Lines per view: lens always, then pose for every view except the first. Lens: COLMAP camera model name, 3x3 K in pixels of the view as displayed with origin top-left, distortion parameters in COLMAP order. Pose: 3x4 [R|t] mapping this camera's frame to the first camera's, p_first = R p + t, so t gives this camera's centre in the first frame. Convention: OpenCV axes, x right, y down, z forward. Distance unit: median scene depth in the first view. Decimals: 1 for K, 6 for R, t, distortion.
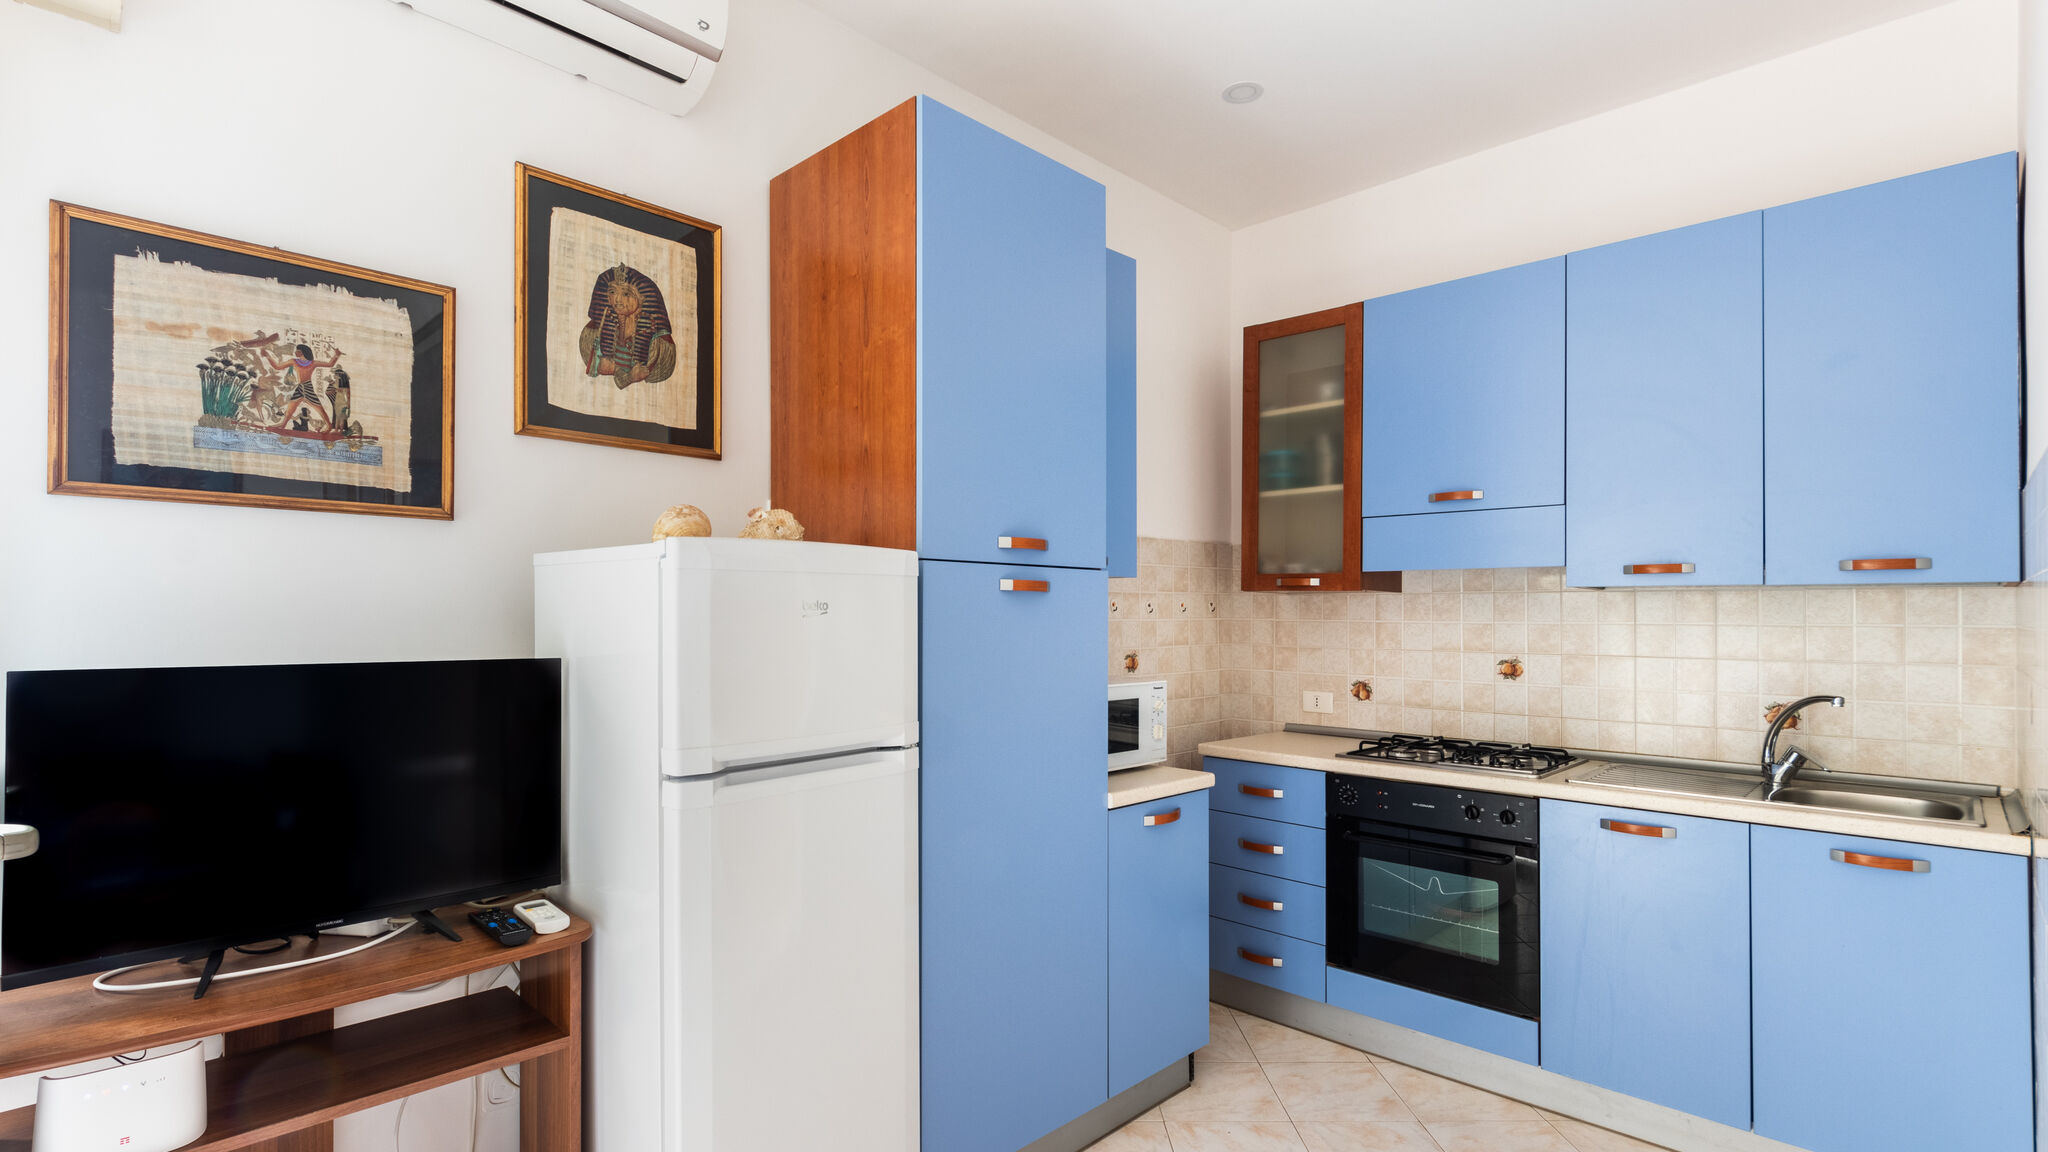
lens RADIAL K [[983.3, 0, 1026.1], [0, 983.3, 599.6], [0, 0, 1]] dist [0.000604, 0.000589]
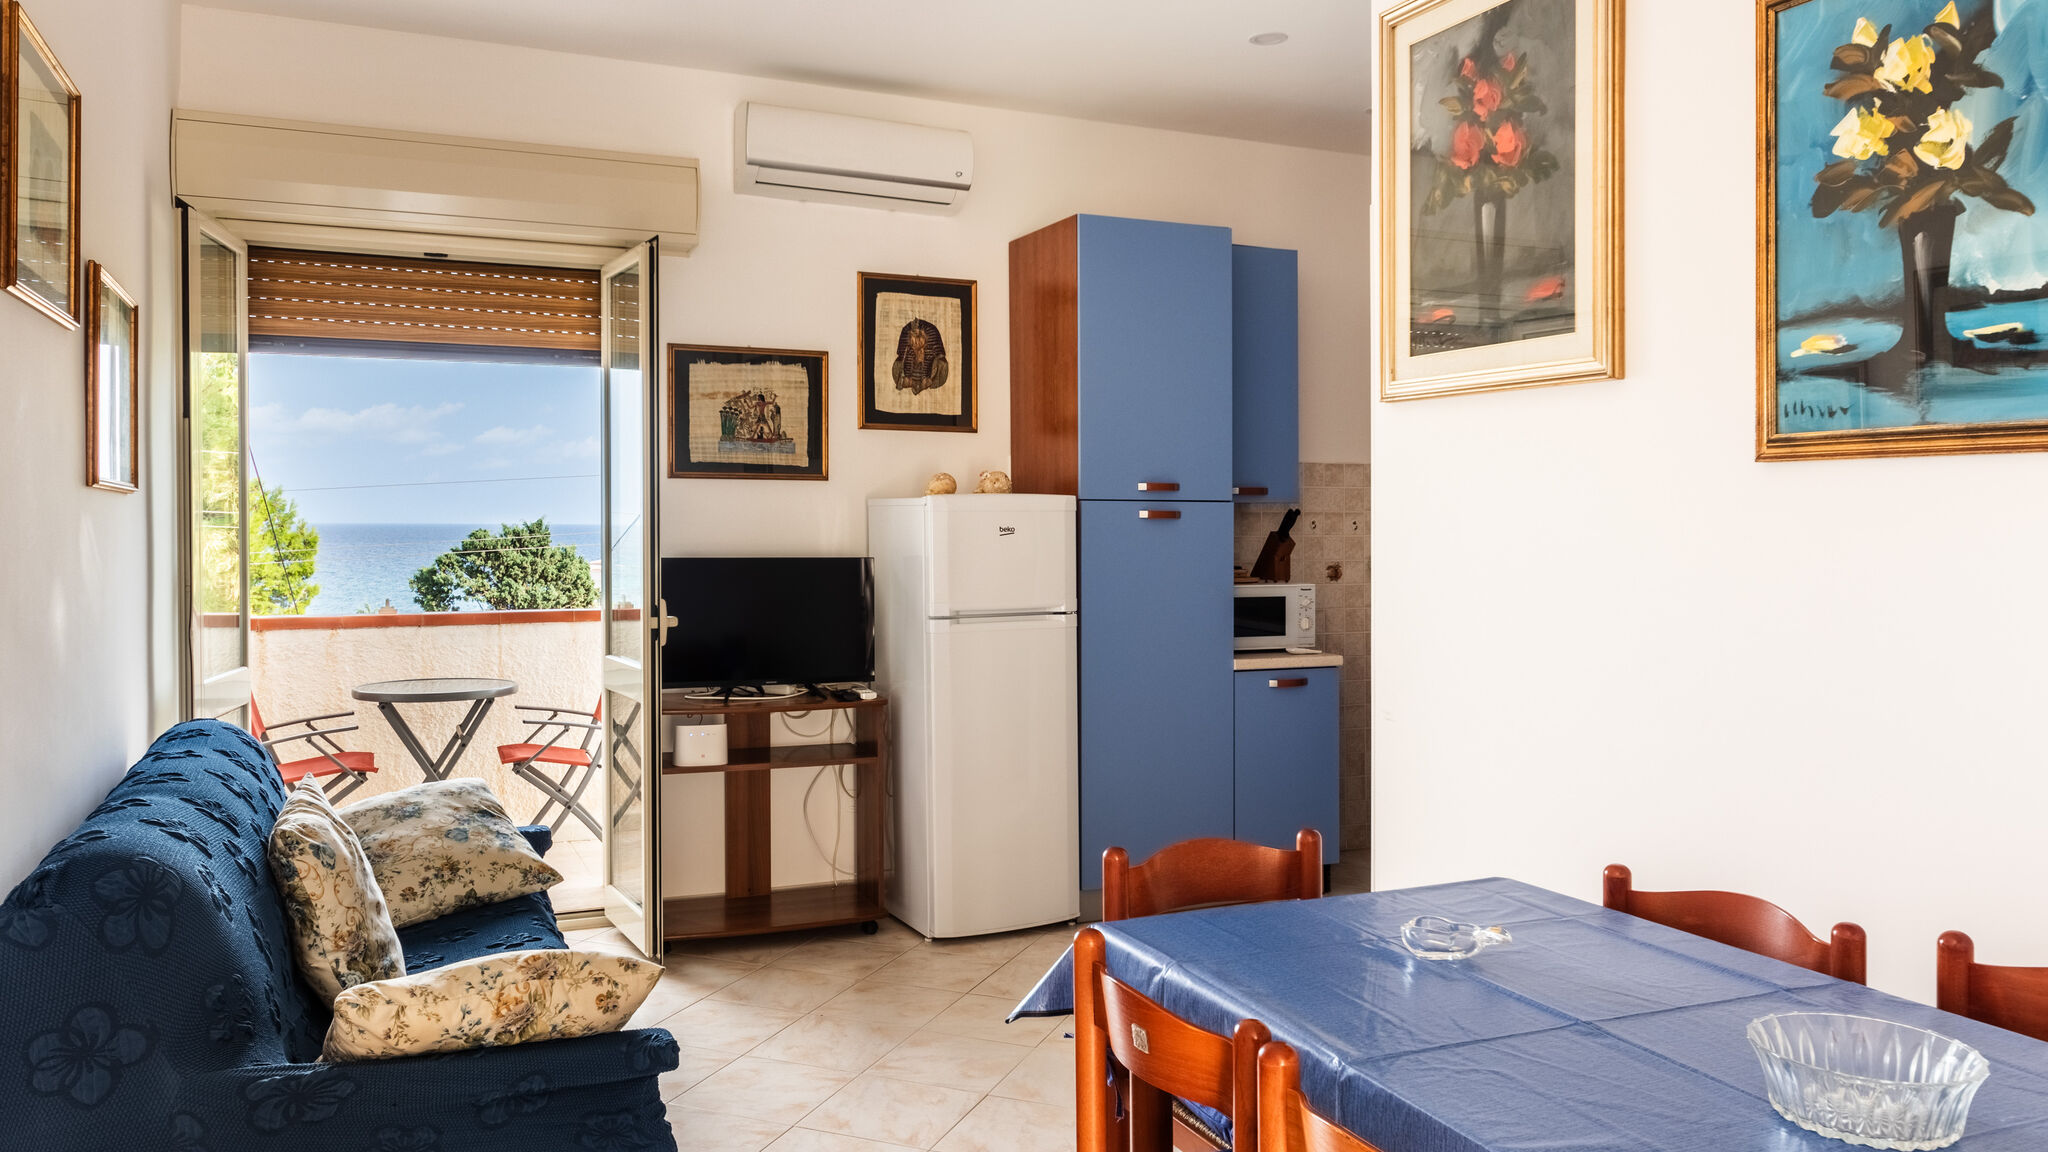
lens RADIAL K [[1519.0, 0, 1021.7], [0, 1519.0, 544.8], [0, 0, 1]] dist [-0.003258, -0.001613]
pose [[0.929710, 0.007505, -0.368216, 0.658901], [0.004358, 0.999498, 0.031374, -0.041473], [0.368267, -0.030773, 0.929211, -1.243737]]
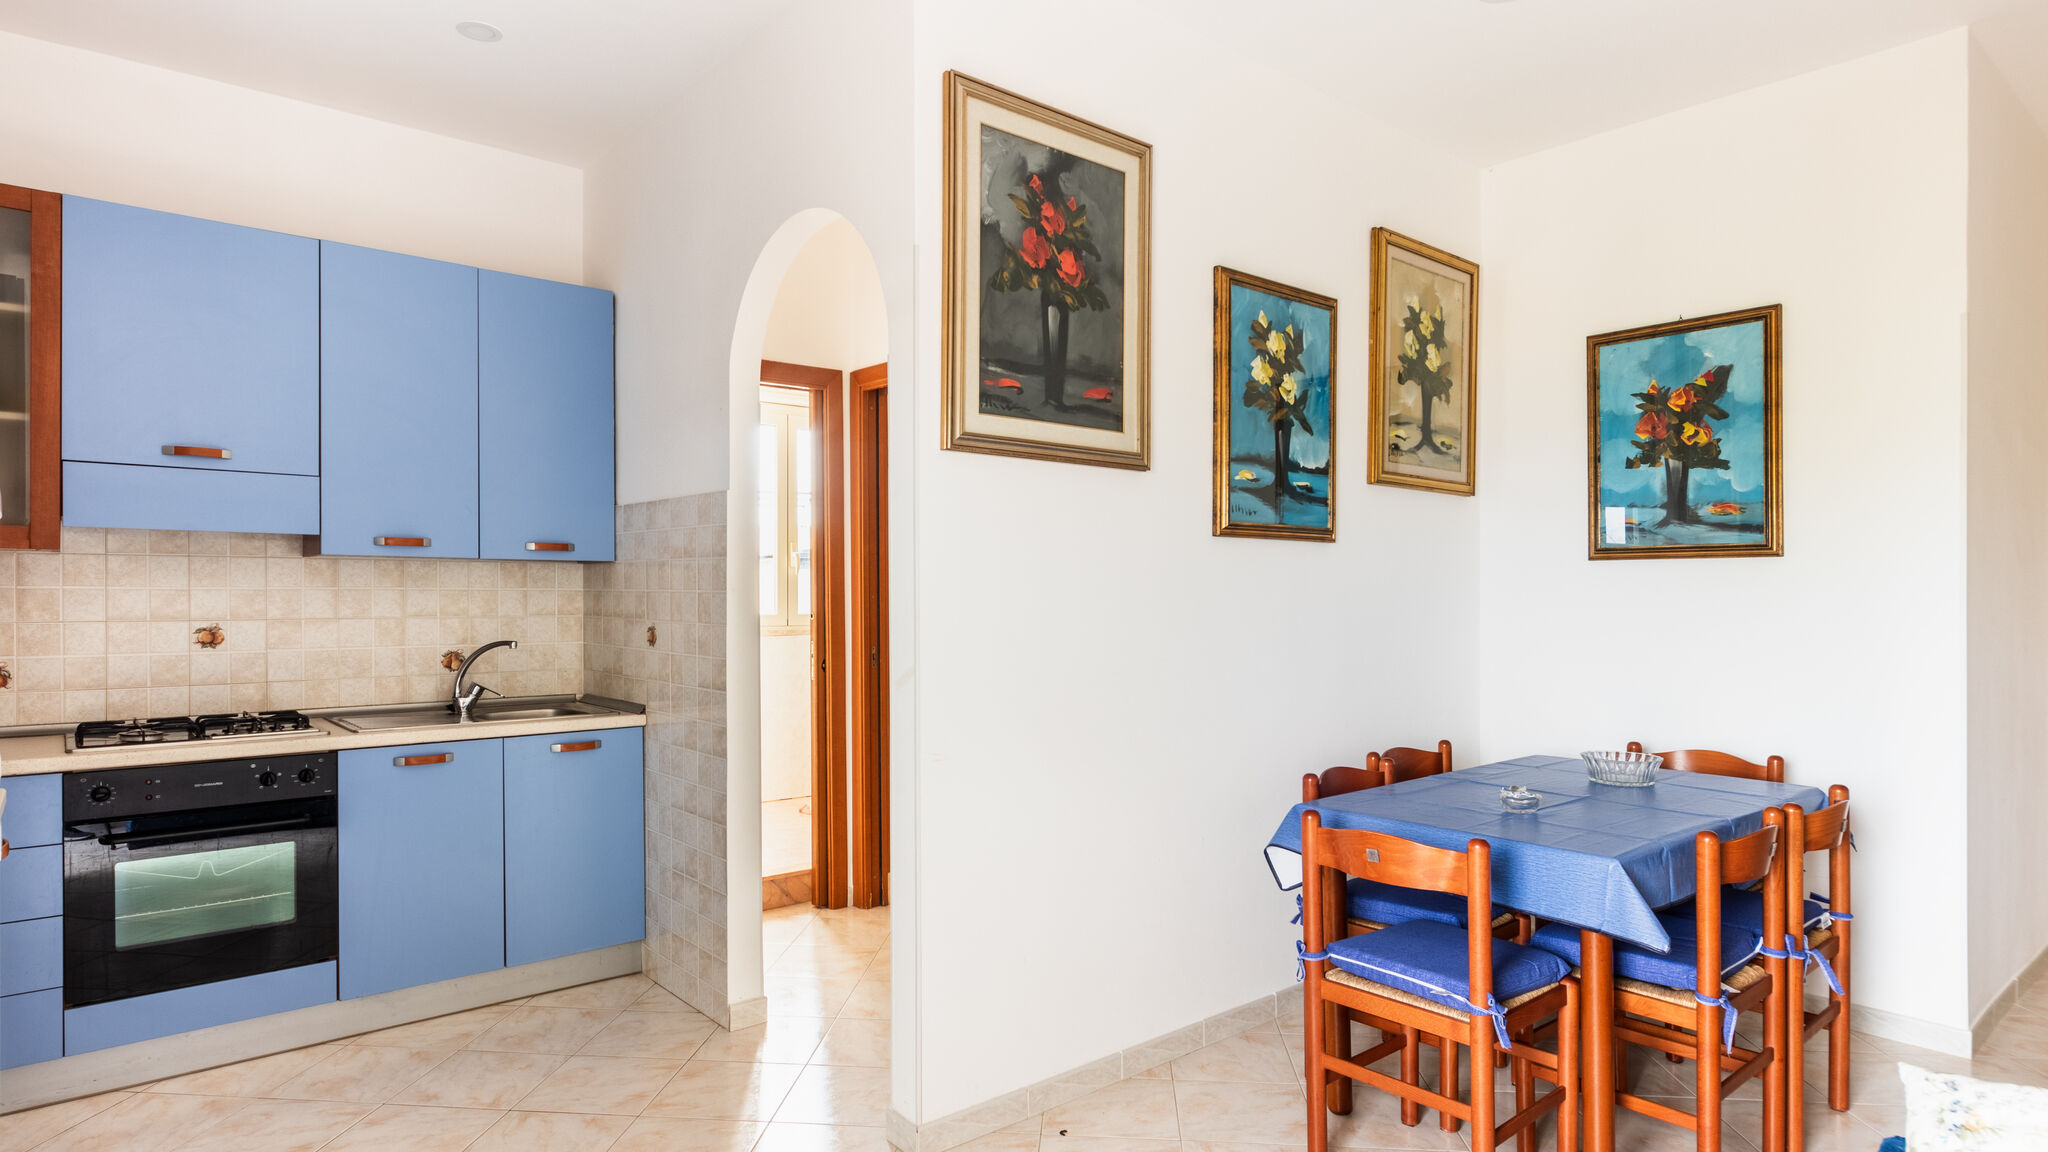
lens RADIAL K [[1156.8, 0, 1021.9], [0, 1156.8, 568.0], [0, 0, 1]] dist [-0.001674, 0.000163]
pose [[0.067900, 0.013411, 0.997602, -0.783029], [-0.022133, 0.999684, -0.011932, -0.000333], [-0.997447, -0.021270, 0.068175, 0.198084]]
